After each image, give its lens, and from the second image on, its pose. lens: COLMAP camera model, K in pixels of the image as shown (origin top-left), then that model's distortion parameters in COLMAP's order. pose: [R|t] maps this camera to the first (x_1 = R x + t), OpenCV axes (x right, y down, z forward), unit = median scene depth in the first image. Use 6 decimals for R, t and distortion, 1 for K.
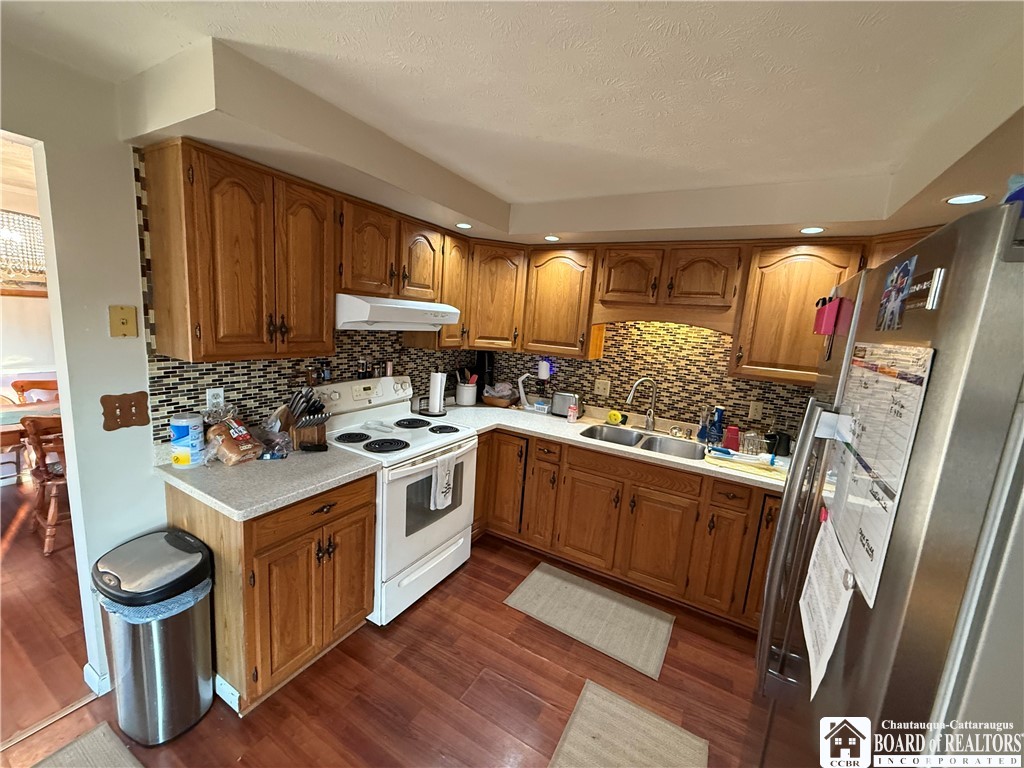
lens RADIAL K [[408.2, 0, 513.2], [0, 408.2, 384.9], [0, 0, 1]] dist [-0.002142, -0.000113]
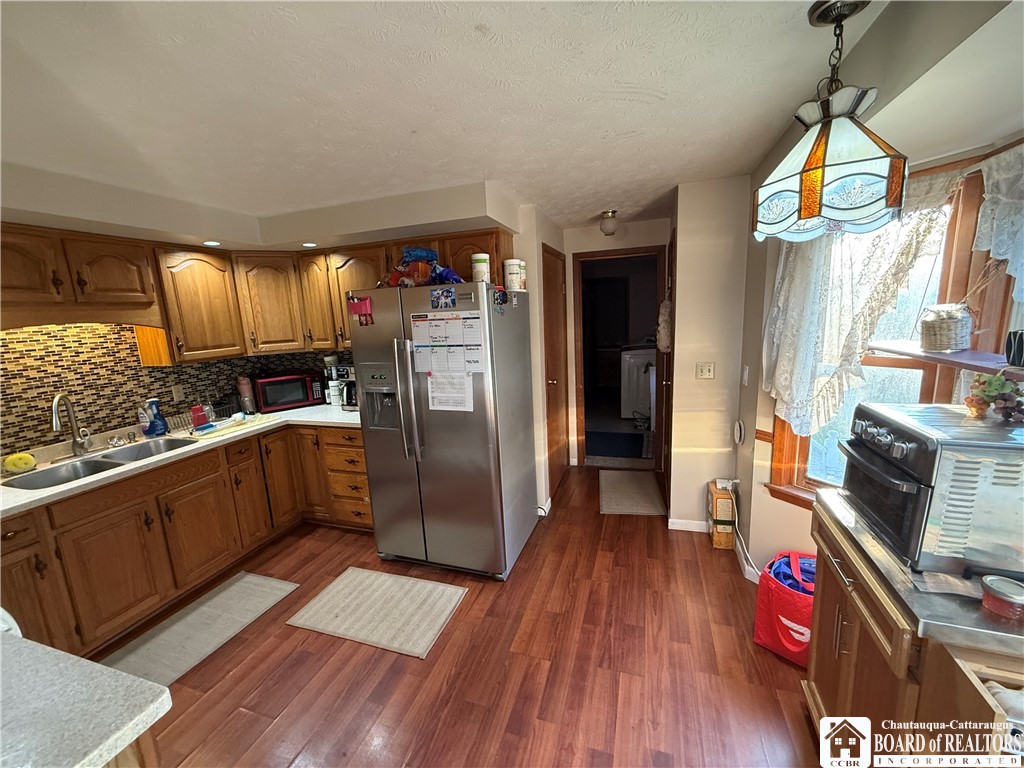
lens RADIAL K [[408.2, 0, 513.6], [0, 408.2, 383.7], [0, 0, 1]] dist [-0.002142, -0.000113]
pose [[-0.206851, -0.234419, 0.949874, -0.644392], [0.192011, 0.942264, 0.274355, -0.090106], [-0.959346, 0.239136, -0.149898, 0.267597]]
